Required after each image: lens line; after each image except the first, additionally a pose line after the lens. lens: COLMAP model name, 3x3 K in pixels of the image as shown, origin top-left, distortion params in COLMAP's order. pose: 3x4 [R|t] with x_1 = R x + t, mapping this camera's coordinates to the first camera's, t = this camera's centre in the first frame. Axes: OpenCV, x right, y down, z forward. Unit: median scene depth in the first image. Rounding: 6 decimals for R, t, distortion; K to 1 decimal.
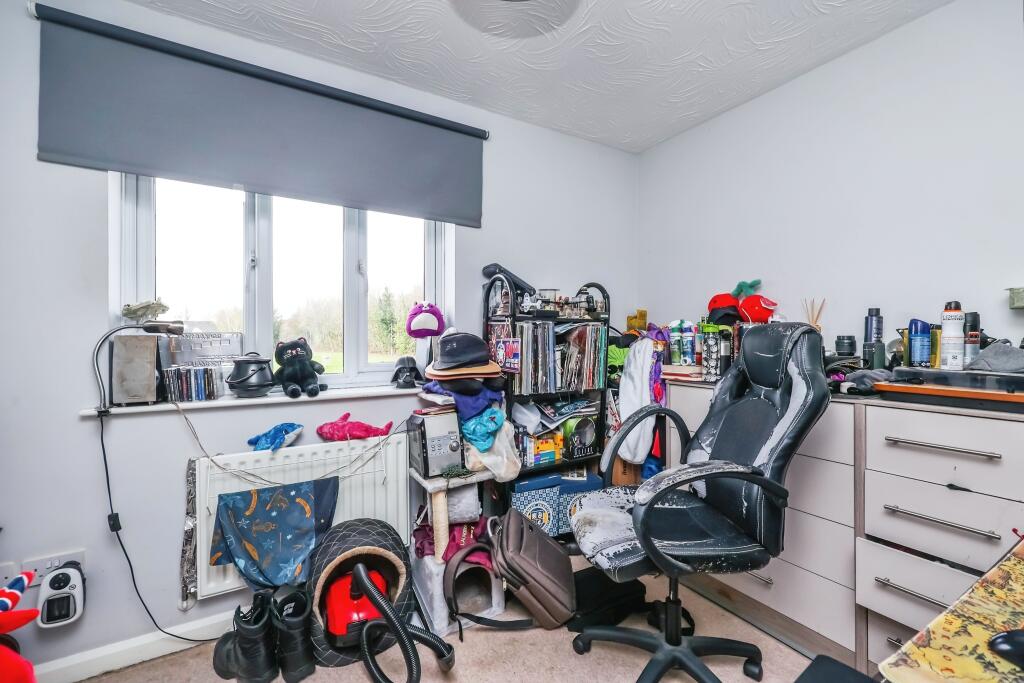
lens RADIAL K [[422.5, 0, 510.4], [0, 422.5, 334.2], [0, 0, 1]] dist [-0.001439, 0.000037]
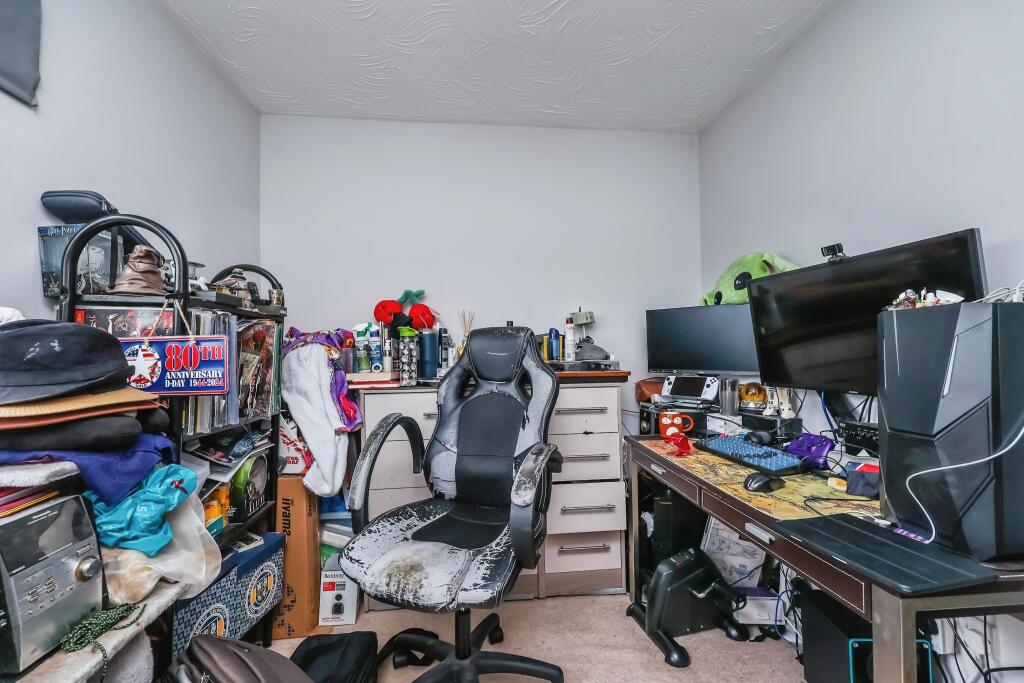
lens RADIAL K [[428.4, 0, 508.4], [0, 428.4, 346.5], [0, 0, 1]] dist [-0.000990, 0.000190]
pose [[0.408361, 0.011406, 0.912749, -0.334822], [0.006892, 0.999855, -0.015578, 0.035308], [-0.912794, 0.012652, 0.408223, 0.364652]]
